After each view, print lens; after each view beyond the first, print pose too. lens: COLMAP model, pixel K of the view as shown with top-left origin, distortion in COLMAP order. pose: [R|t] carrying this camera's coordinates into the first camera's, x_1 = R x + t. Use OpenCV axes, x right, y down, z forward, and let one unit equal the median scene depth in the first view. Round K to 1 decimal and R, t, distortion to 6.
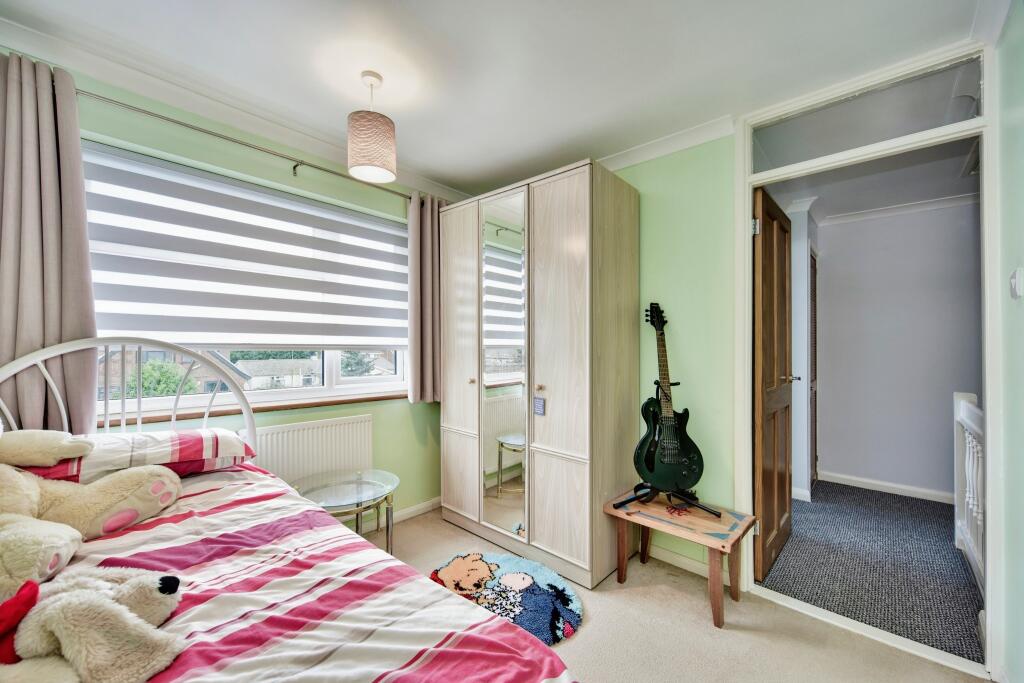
lens RADIAL K [[403.1, 0, 512.0], [0, 403.1, 341.5], [0, 0, 1]] dist [-0.001099, -0.000059]
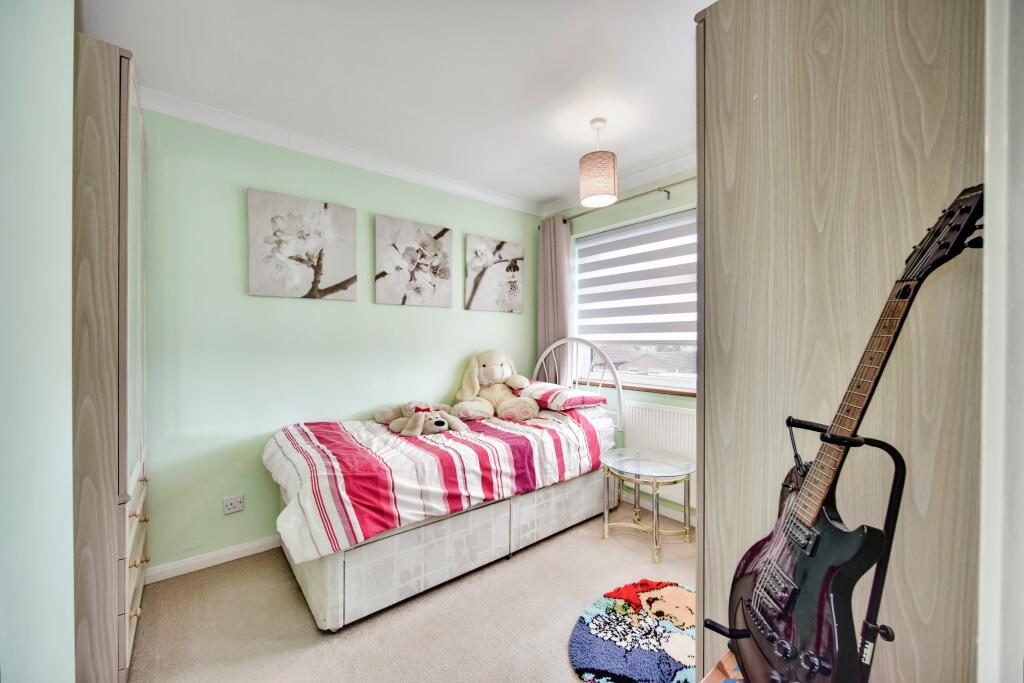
lens RADIAL K [[403.1, 0, 512.0], [0, 403.1, 341.5], [0, 0, 1]] dist [-0.001099, -0.000059]
pose [[-0.137600, -0.005821, -0.990471, 0.901873], [0.011796, 0.999902, -0.007515, 0.015257], [0.990418, -0.012718, -0.137518, 0.875784]]
